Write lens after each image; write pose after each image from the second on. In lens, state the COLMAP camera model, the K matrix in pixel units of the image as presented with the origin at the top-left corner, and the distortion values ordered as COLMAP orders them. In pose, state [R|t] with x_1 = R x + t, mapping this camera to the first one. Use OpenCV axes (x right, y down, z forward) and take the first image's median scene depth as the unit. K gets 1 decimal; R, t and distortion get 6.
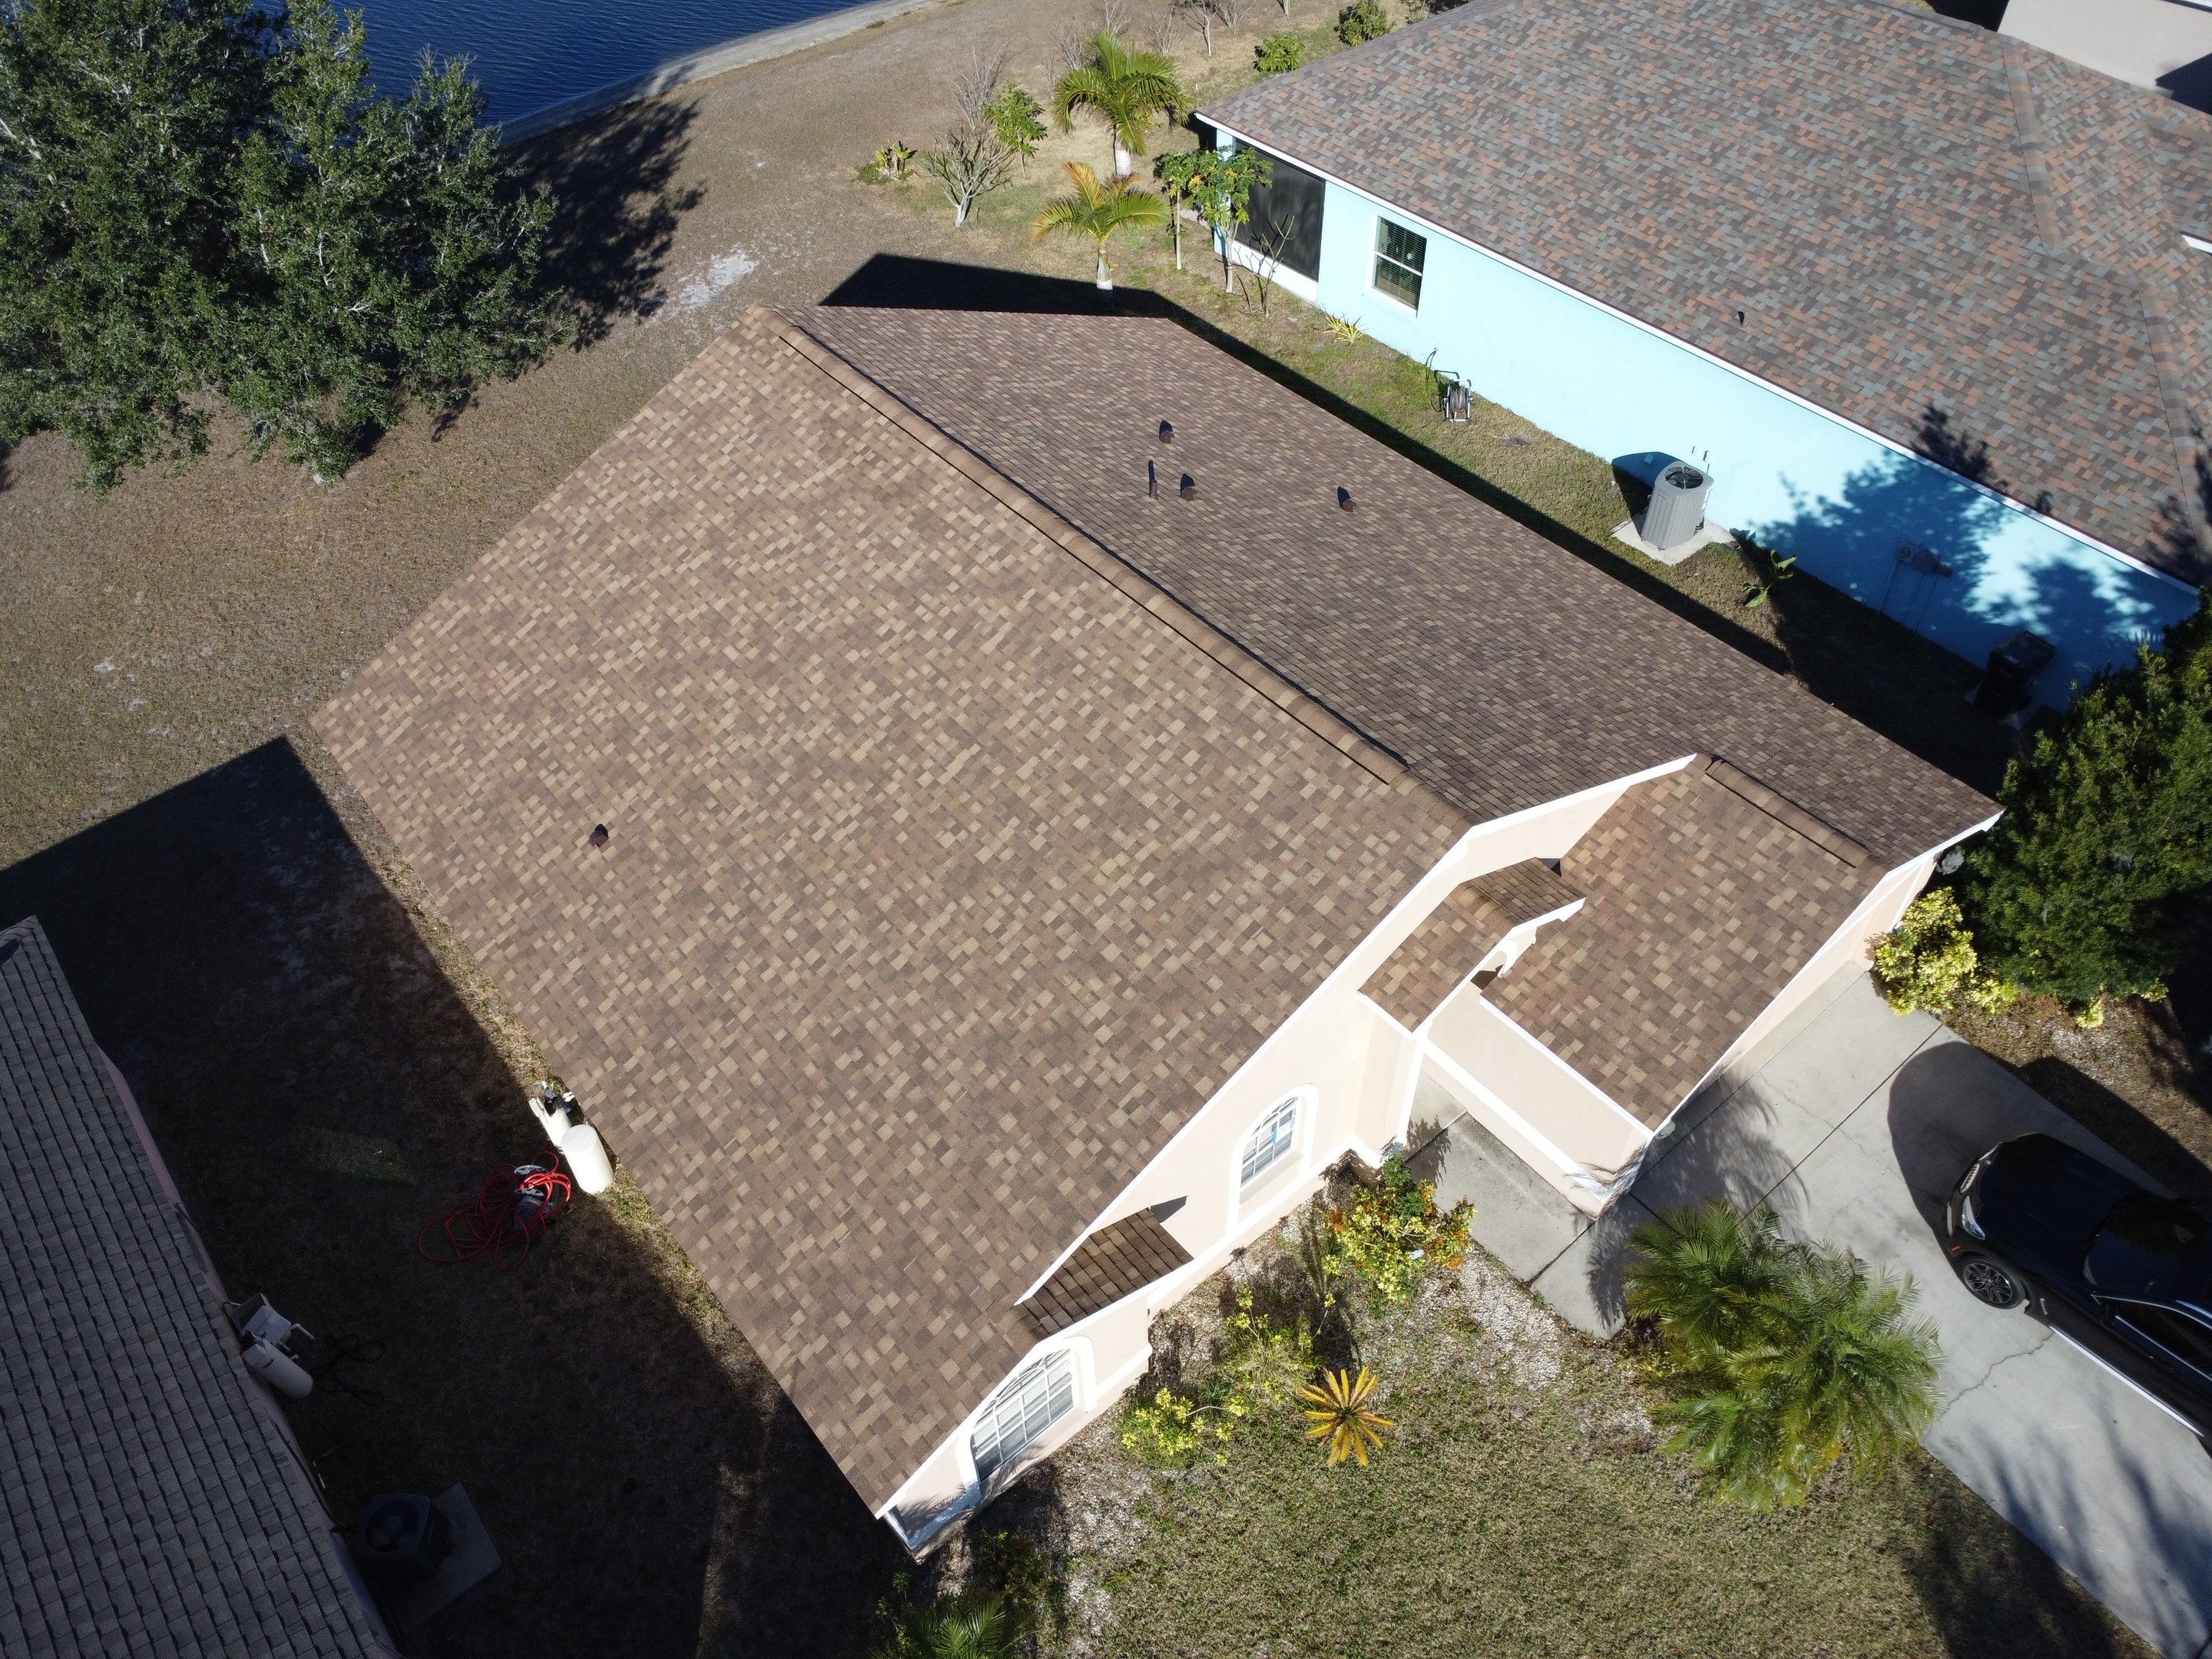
lens RADIAL K [[1592.8, 0, 1096.5], [0, 1592.8, 827.4], [0, 0, 1]] dist [-0.024479, -0.012752]
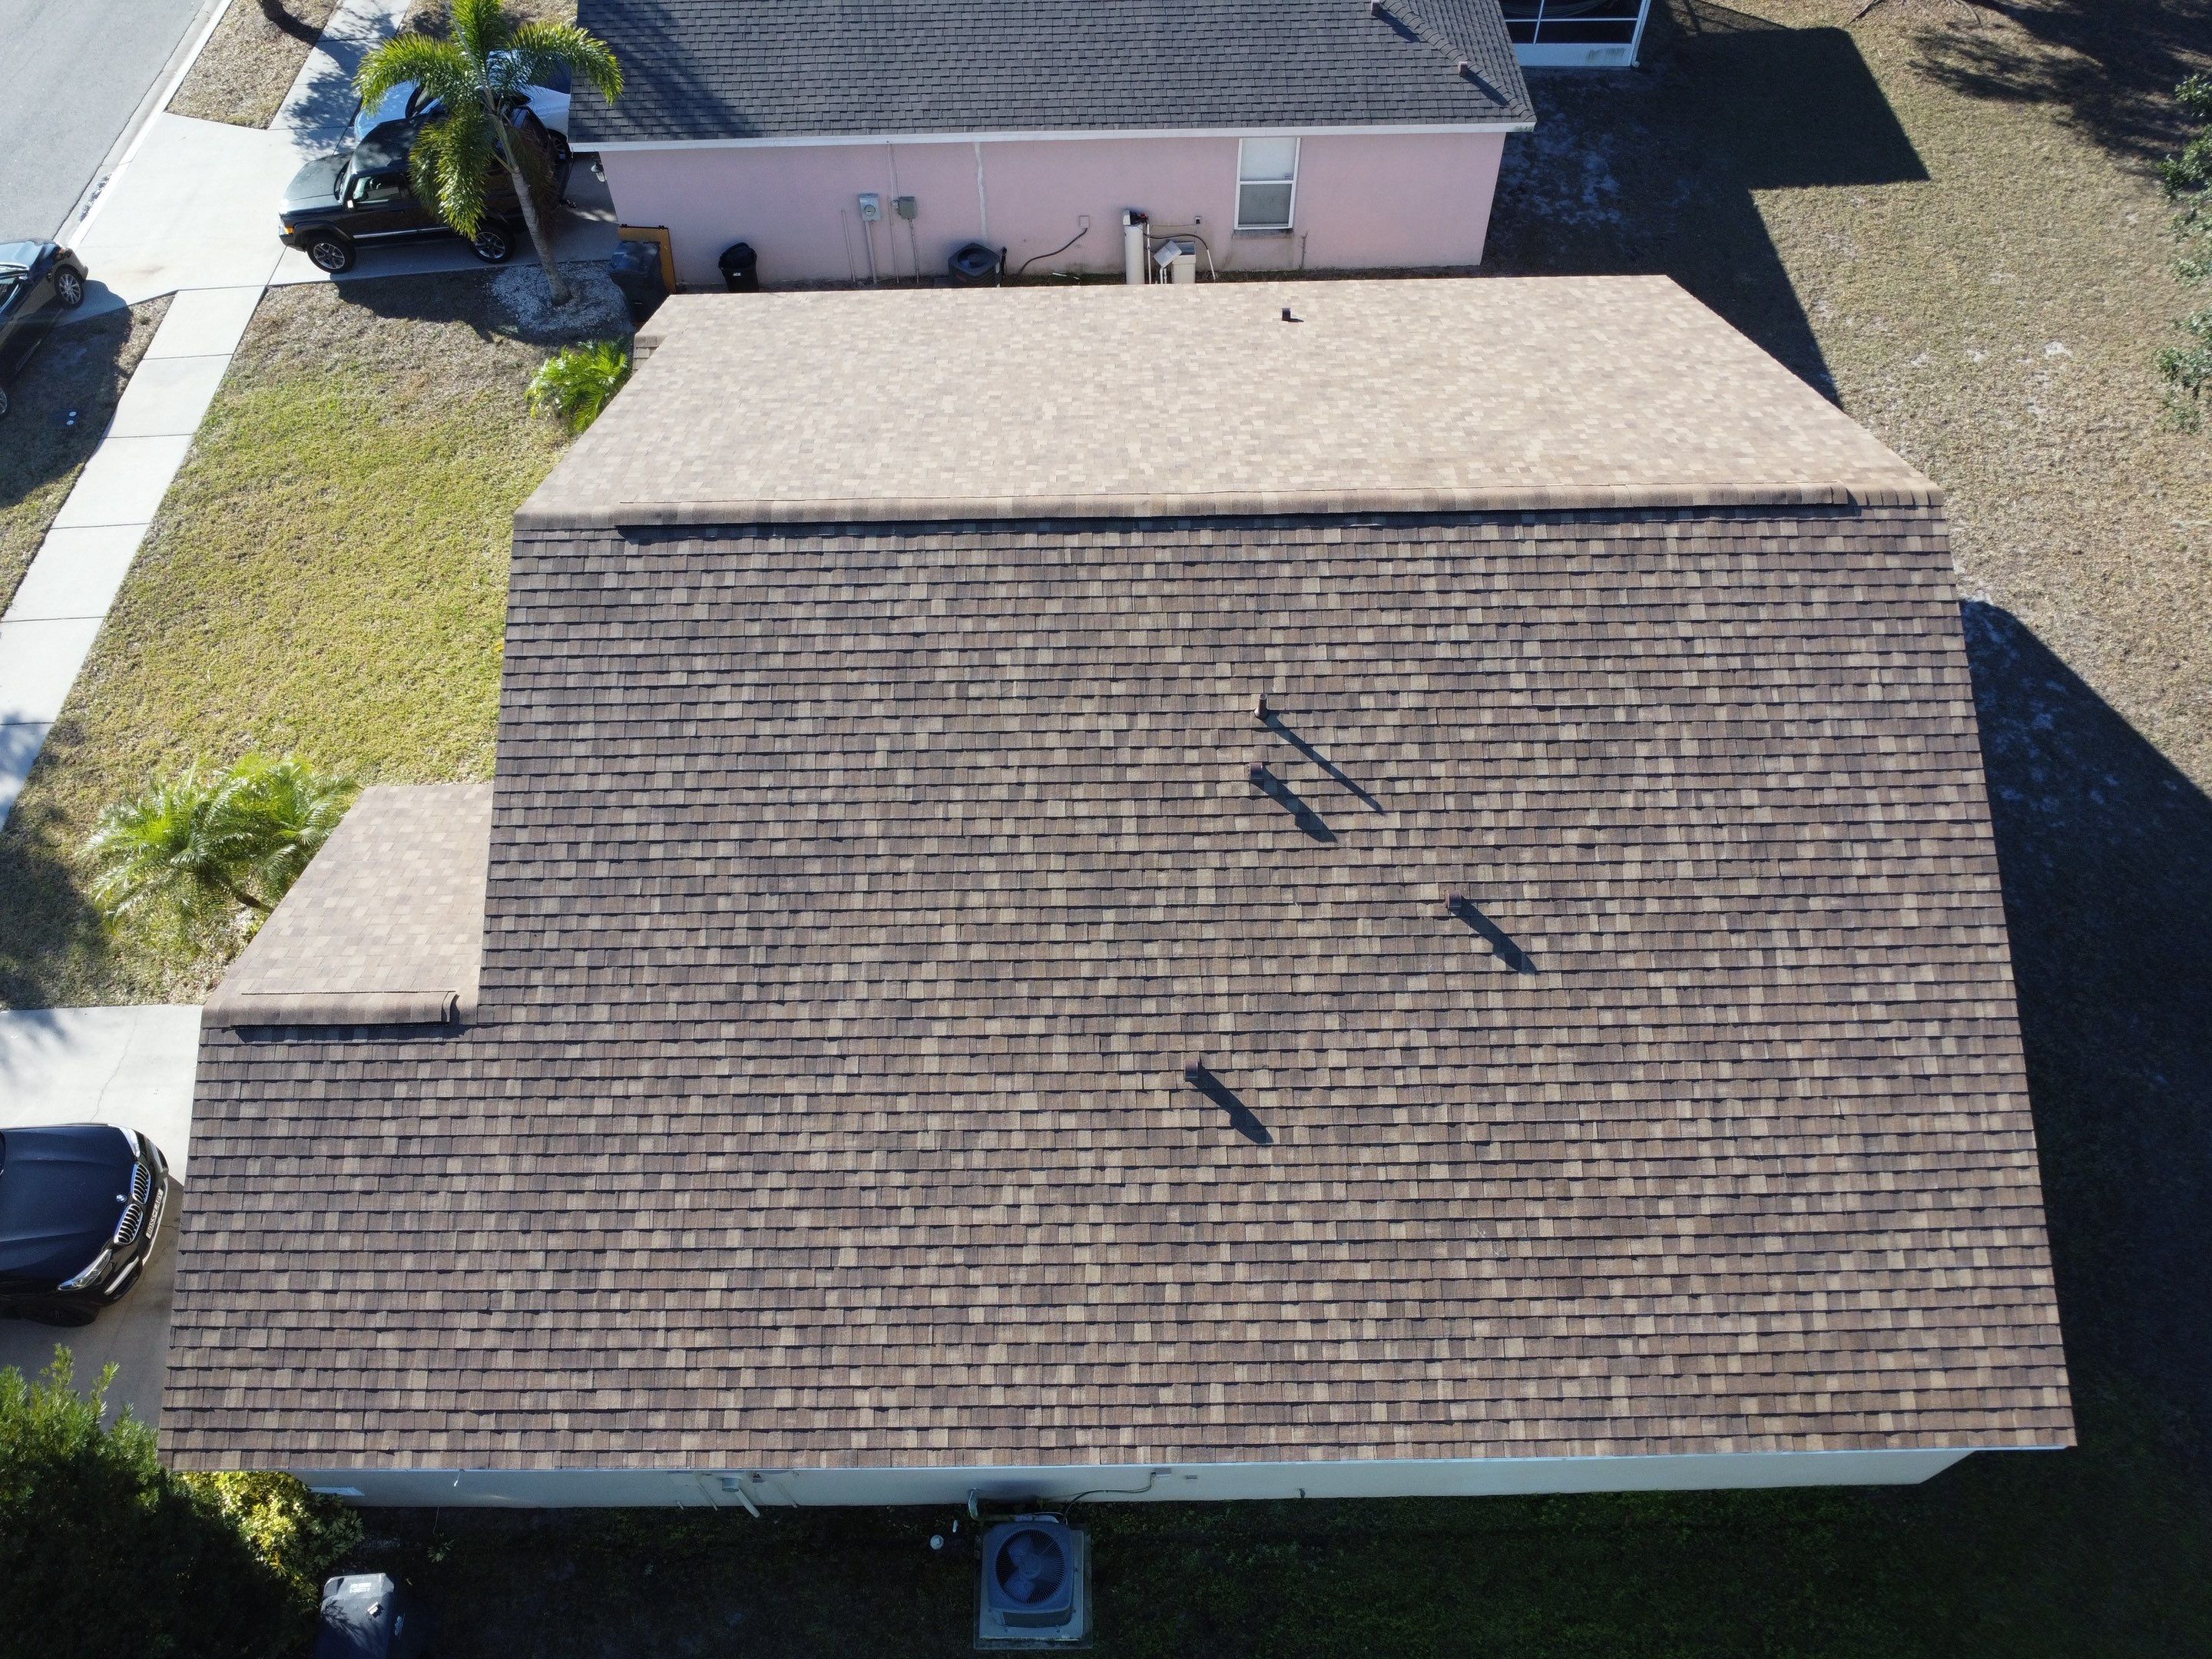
lens RADIAL K [[1592.8, 0, 1094.6], [0, 1592.8, 825.6], [0, 0, 1]] dist [-0.024479, -0.012752]
pose [[-0.628516, 0.656274, -0.417459, 0.441094], [-0.547664, 0.007705, 0.836663, -0.815519], [0.552297, 0.754483, 0.354575, 0.807853]]
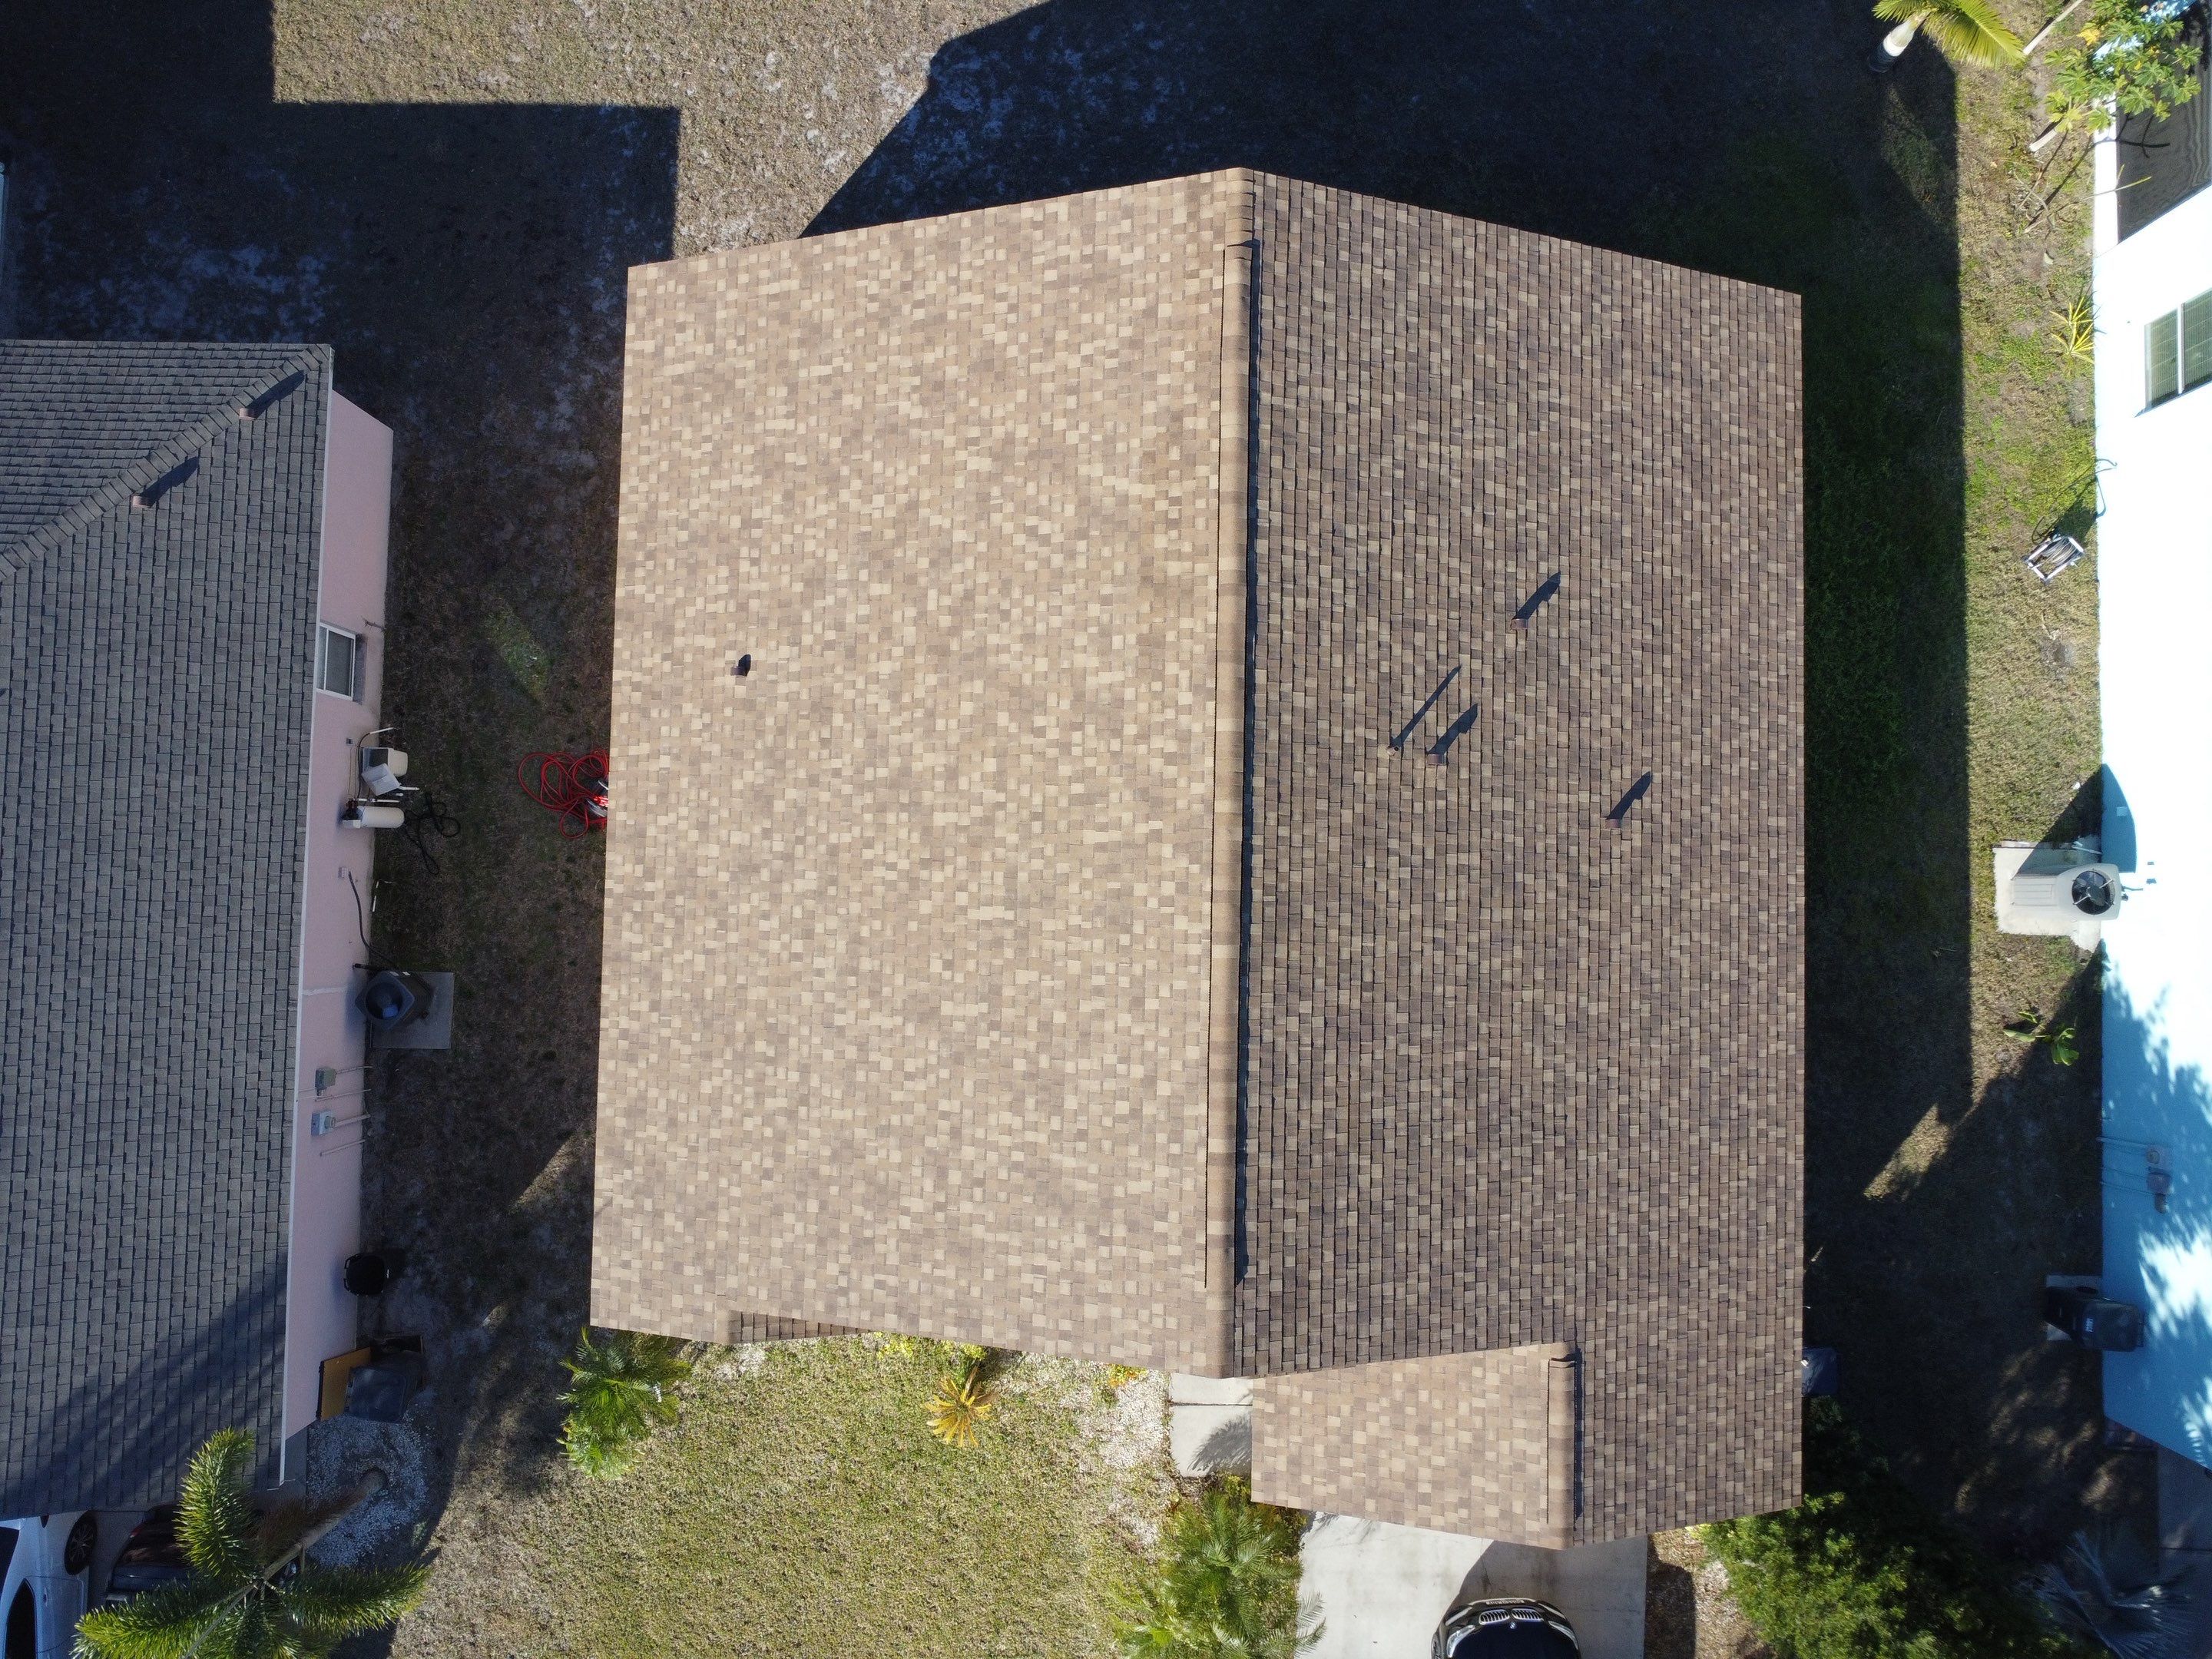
lens RADIAL K [[1592.8, 0, 1094.1], [0, 1592.8, 821.7], [0, 0, 1]] dist [-0.024479, -0.012752]
pose [[0.757651, 0.652660, -0.000048, -0.069710], [-0.498241, 0.578440, 0.645882, -0.733195], [0.421569, -0.489329, 0.763437, 0.245538]]
